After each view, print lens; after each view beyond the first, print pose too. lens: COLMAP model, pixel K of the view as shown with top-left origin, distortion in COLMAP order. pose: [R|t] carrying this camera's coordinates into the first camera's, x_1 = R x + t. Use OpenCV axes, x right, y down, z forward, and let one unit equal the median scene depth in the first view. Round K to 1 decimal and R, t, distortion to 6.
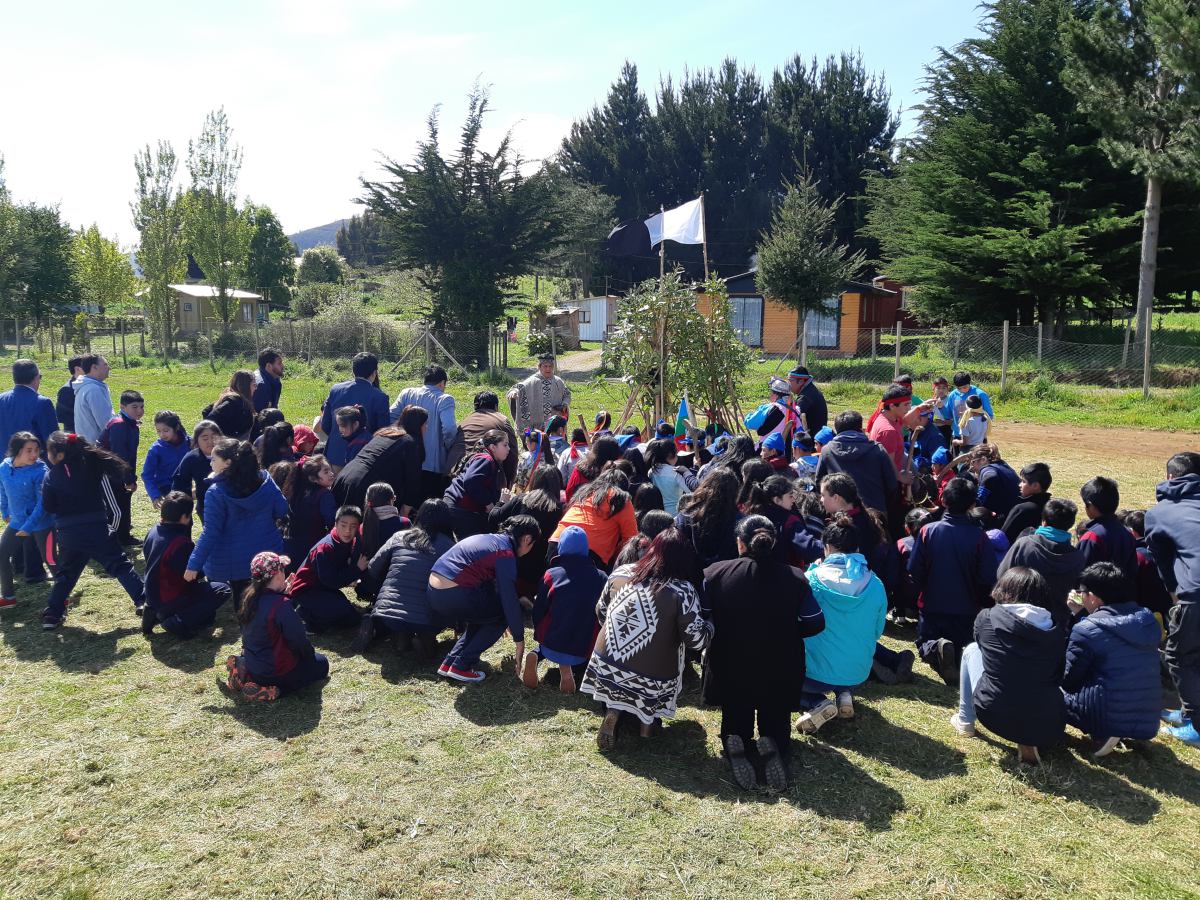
lens RADIAL K [[950.2, 0, 589.0], [0, 950.2, 450.1], [0, 0, 1]] dist [0.082503, -0.156204]
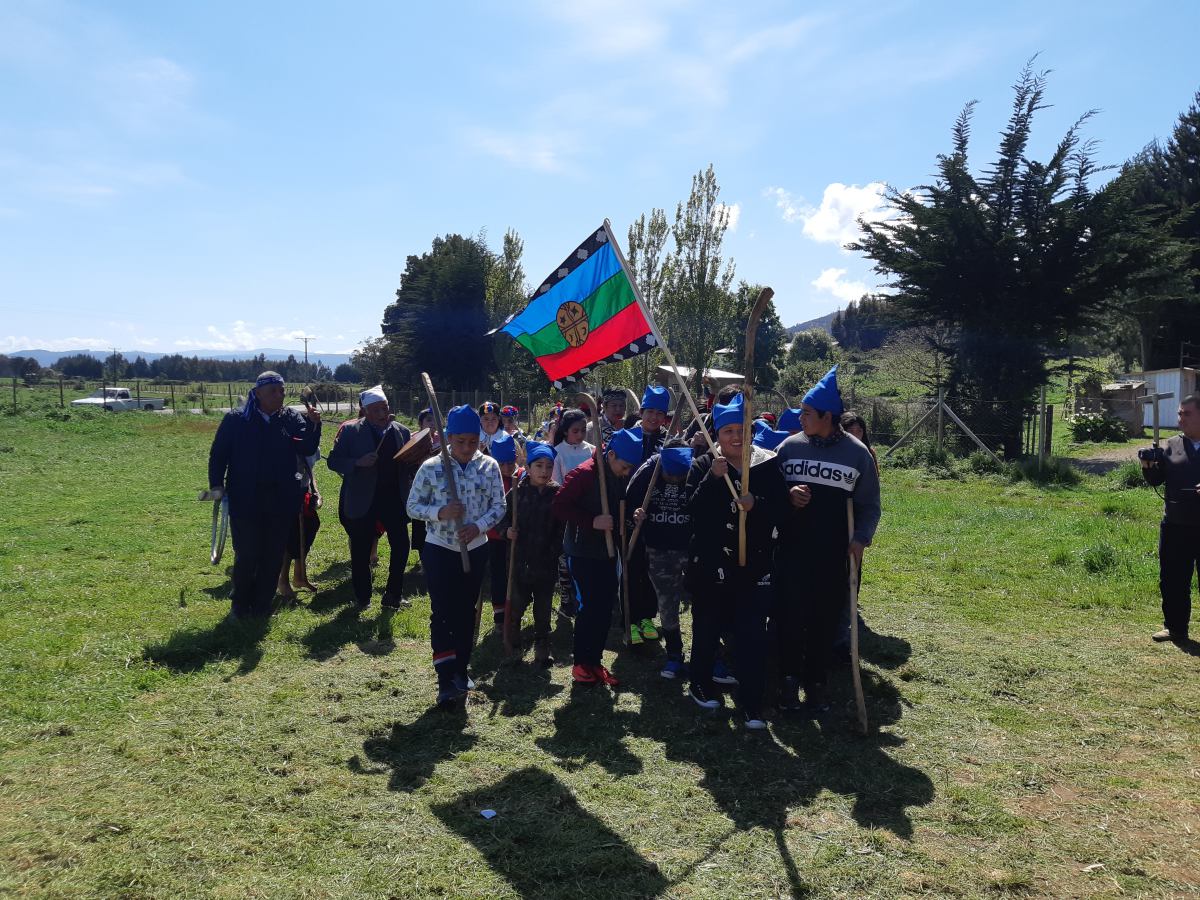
lens RADIAL K [[950.2, 0, 589.0], [0, 950.2, 450.1], [0, 0, 1]] dist [0.082503, -0.156204]
pose [[0.877696, 0.032013, -0.478148, -0.037451], [-0.075309, 0.994583, -0.071648, -0.011263], [0.473264, 0.098894, 0.875352, 0.167019]]
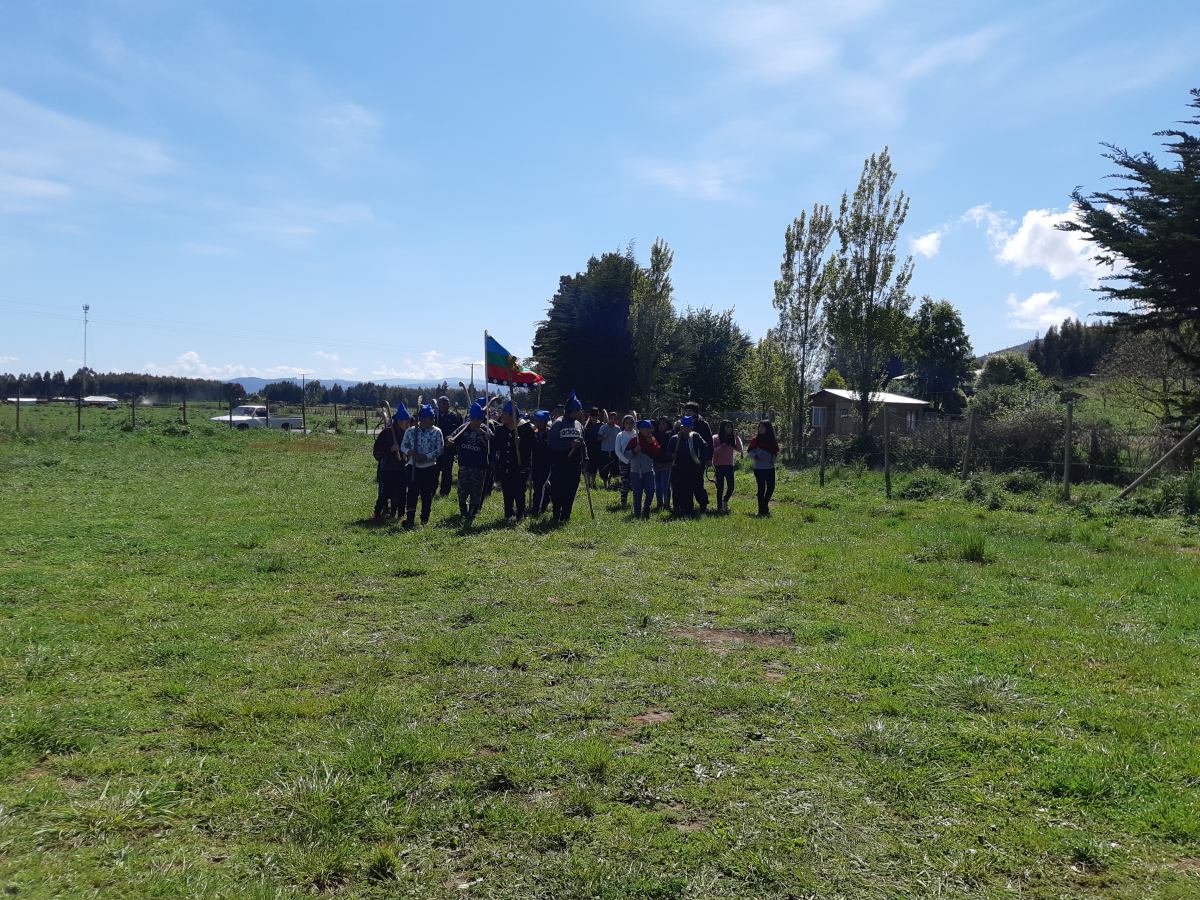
lens RADIAL K [[946.1, 0, 562.1], [0, 946.1, 466.4], [0, 0, 1]] dist [0.055856, -0.147144]
pose [[0.760931, 0.044464, -0.647307, -0.070440], [-0.113061, 0.991473, -0.064802, -0.021173], [0.638906, 0.122495, 0.759470, 0.276254]]
